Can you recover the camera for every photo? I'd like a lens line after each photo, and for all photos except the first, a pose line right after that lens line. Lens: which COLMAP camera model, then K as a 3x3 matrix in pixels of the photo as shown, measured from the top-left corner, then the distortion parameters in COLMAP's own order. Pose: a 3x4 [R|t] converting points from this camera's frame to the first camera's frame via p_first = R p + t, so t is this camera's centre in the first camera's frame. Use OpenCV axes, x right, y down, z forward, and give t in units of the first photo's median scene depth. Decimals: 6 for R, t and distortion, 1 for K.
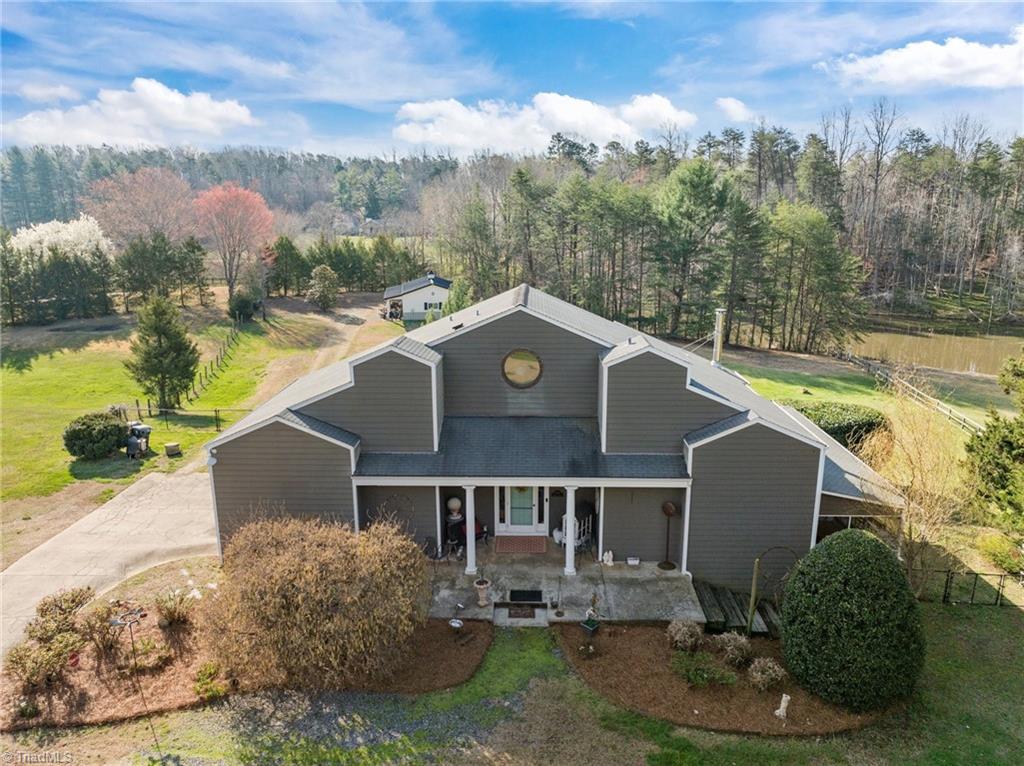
lens RADIAL K [[721.3, 0, 512.8], [0, 721.3, 366.6], [0, 0, 1]] dist [-0.035940, -0.002857]
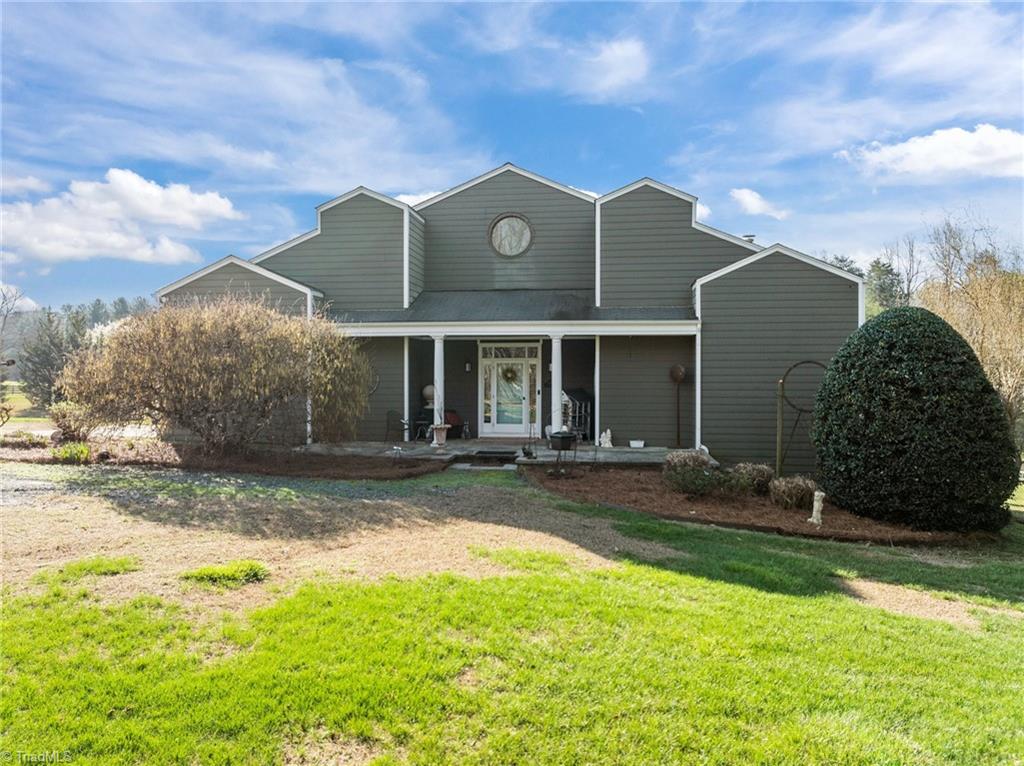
lens RADIAL K [[721.3, 0, 512.8], [0, 721.3, 366.6], [0, 0, 1]] dist [-0.035940, -0.002857]
pose [[0.994973, 0.003240, -0.100091, 0.112348], [-0.026947, 0.971274, -0.236434, 0.395201], [0.096450, 0.237943, 0.966479, 0.182768]]
